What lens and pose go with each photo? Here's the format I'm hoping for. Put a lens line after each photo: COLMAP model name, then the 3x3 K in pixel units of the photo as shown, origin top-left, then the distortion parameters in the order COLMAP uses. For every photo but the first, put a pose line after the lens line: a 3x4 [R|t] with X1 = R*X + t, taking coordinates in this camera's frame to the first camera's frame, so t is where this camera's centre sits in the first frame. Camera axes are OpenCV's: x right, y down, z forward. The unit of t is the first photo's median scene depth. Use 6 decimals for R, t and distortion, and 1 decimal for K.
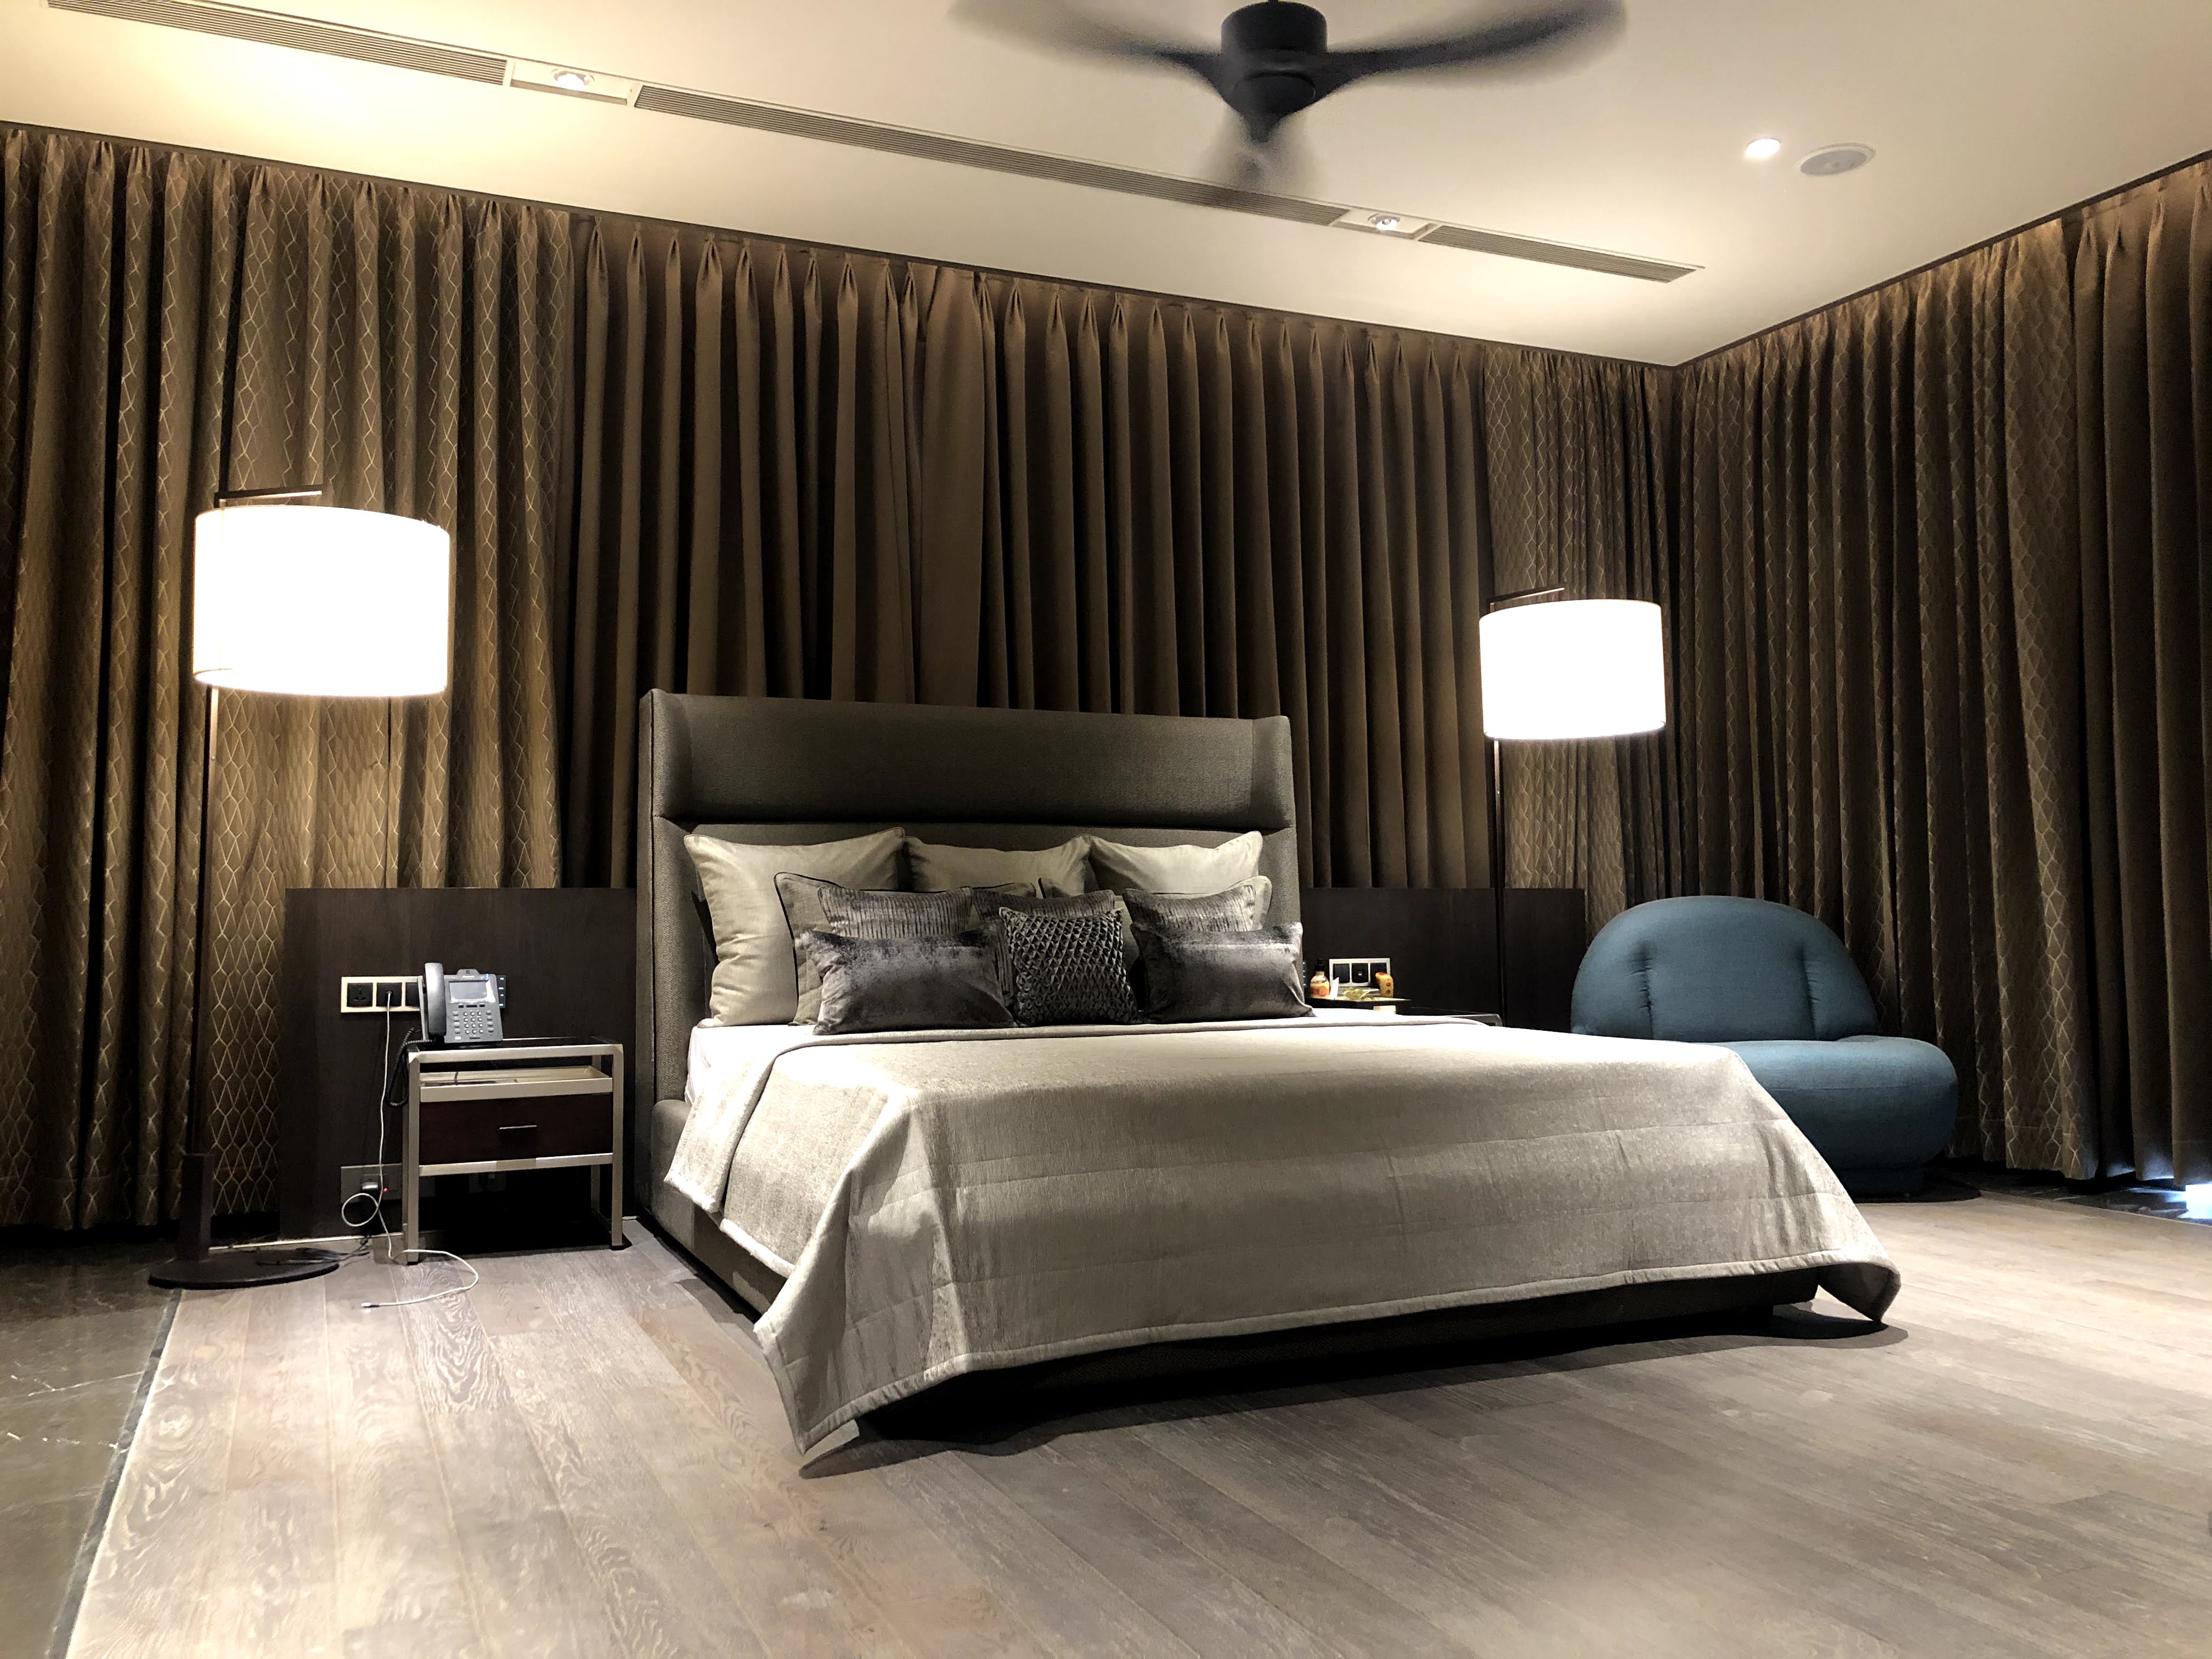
lens RADIAL K [[1803.8, 0, 1102.7], [0, 1803.8, 844.7], [0, 0, 1]] dist [0.081796, -0.009393]
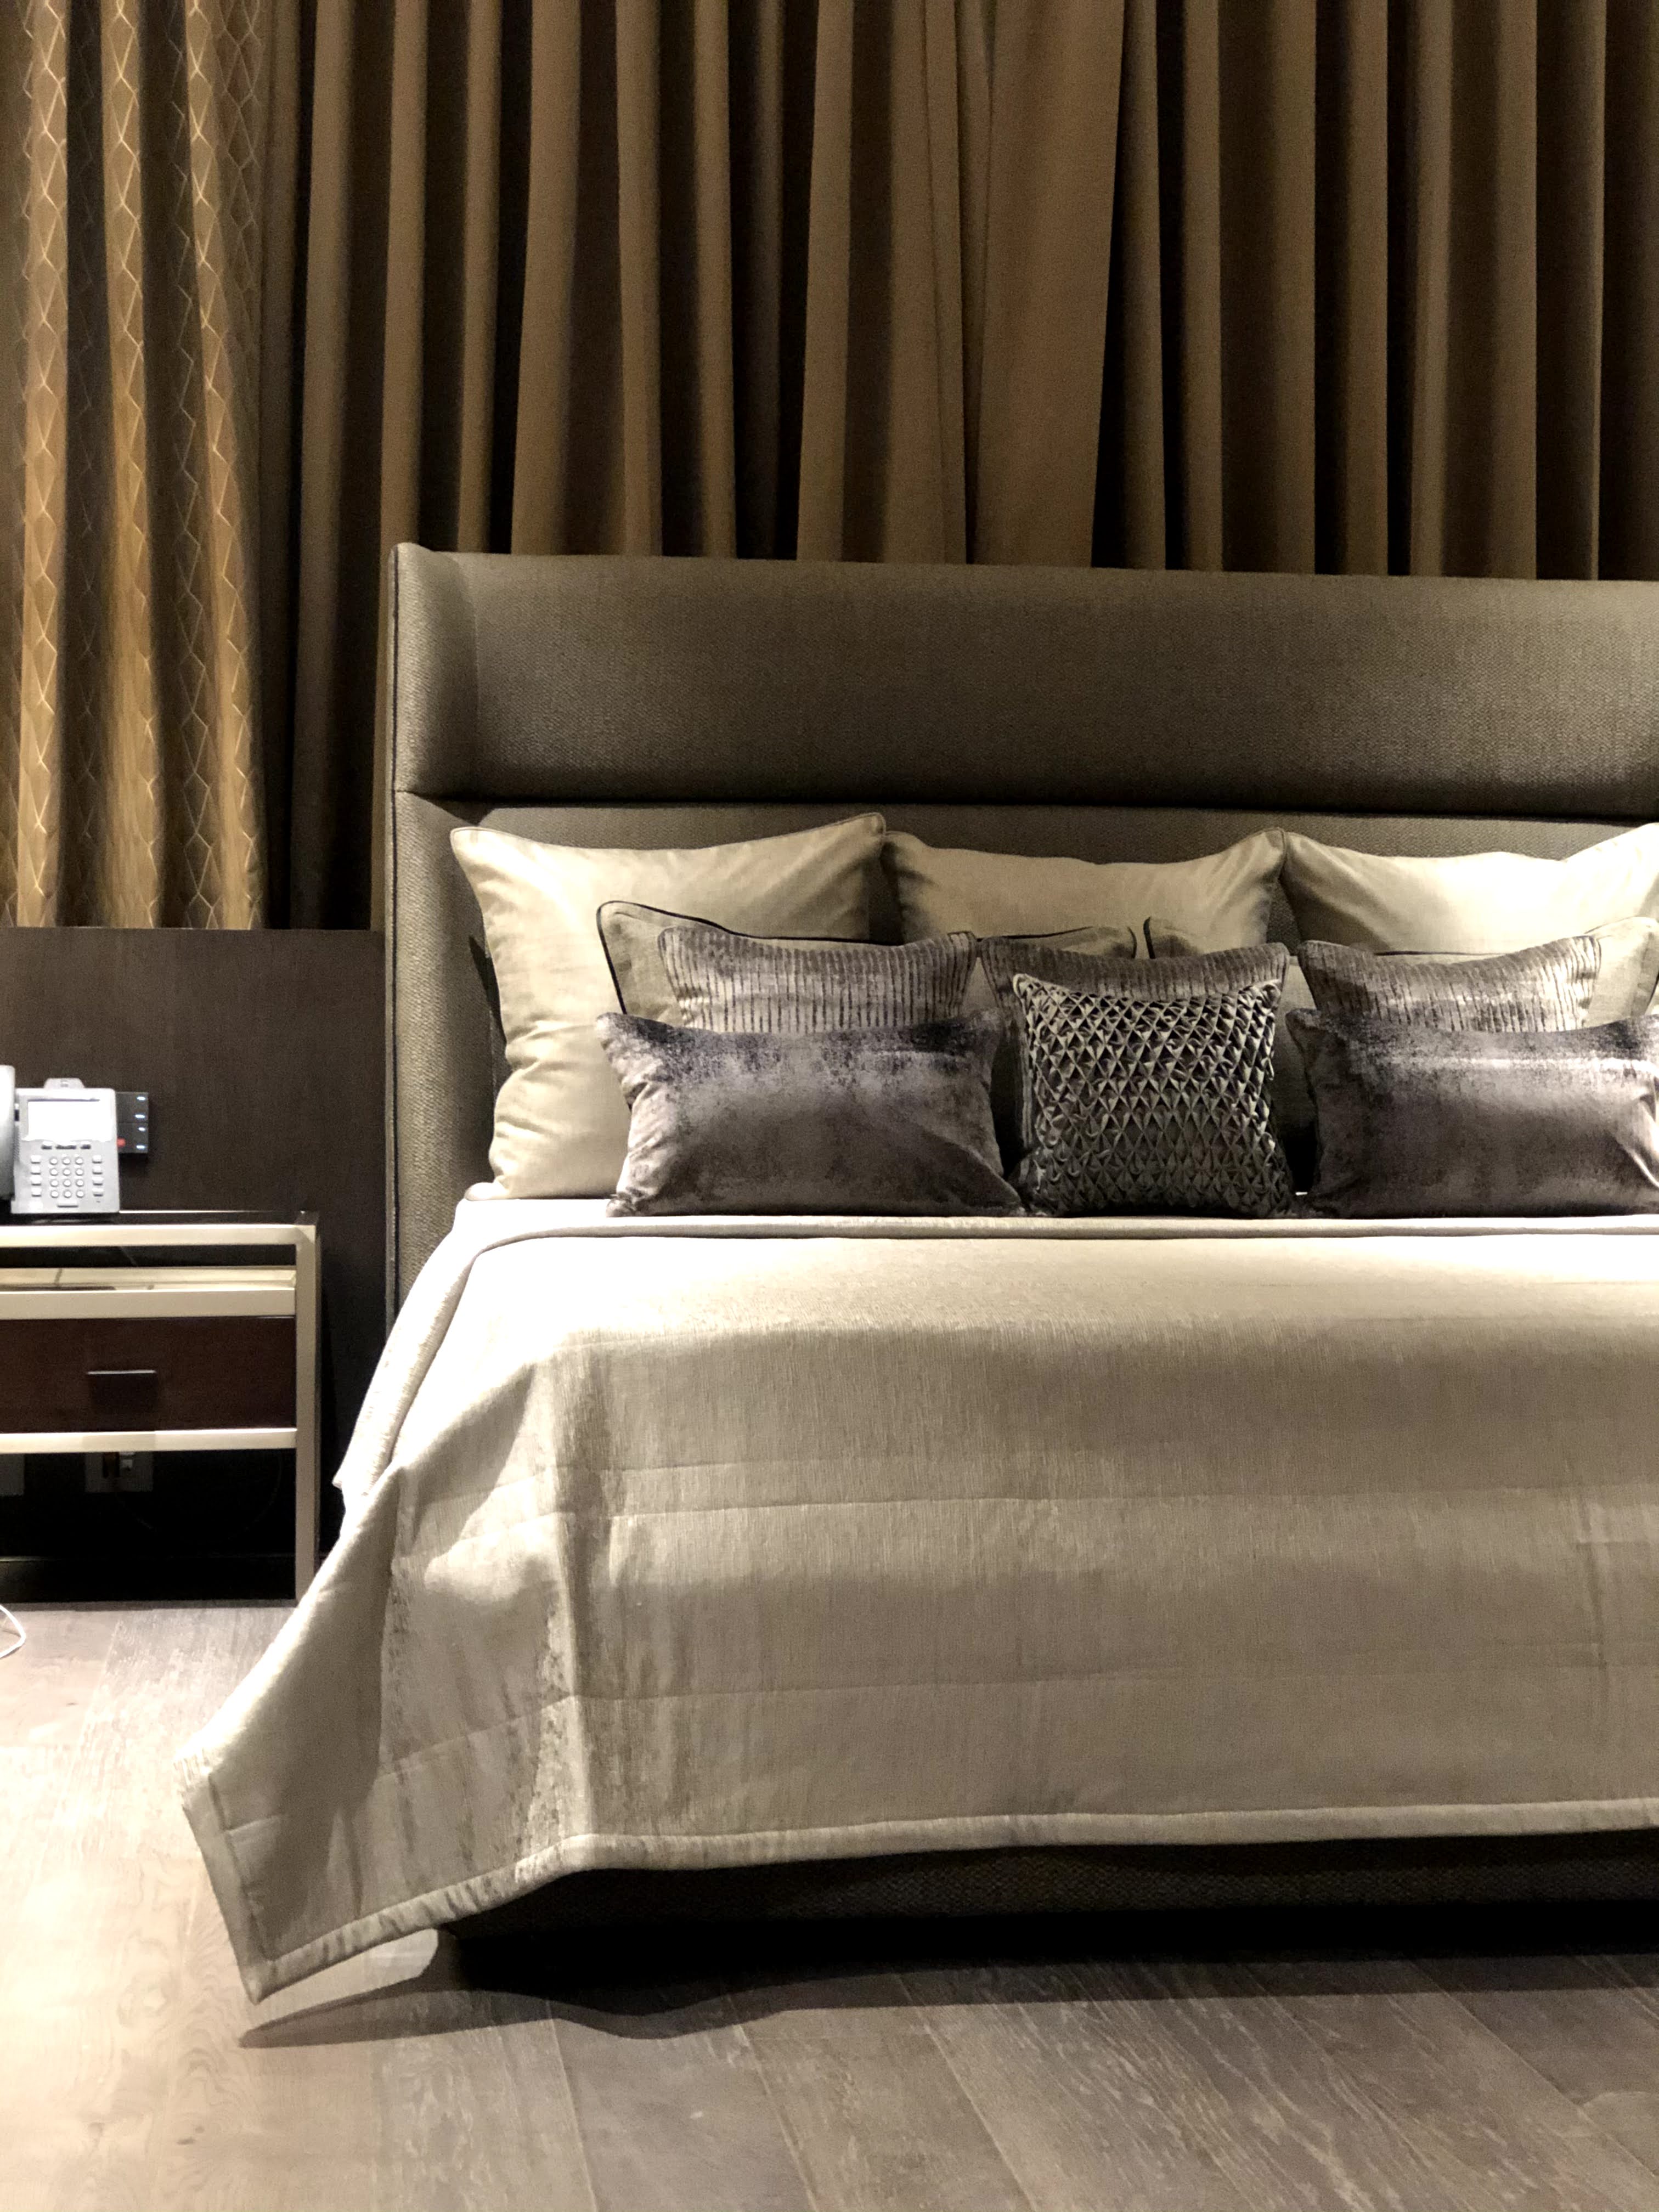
lens RADIAL K [[3648.1, 0, 832.1], [0, 3648.1, 1090.4], [0, 0, 1]] dist [0.090860, 0.000000]
pose [[0.964601, 0.019963, -0.262958, 0.161170], [-0.003804, 0.998080, 0.061819, 0.004835], [0.263687, -0.058630, 0.962825, 0.024582]]
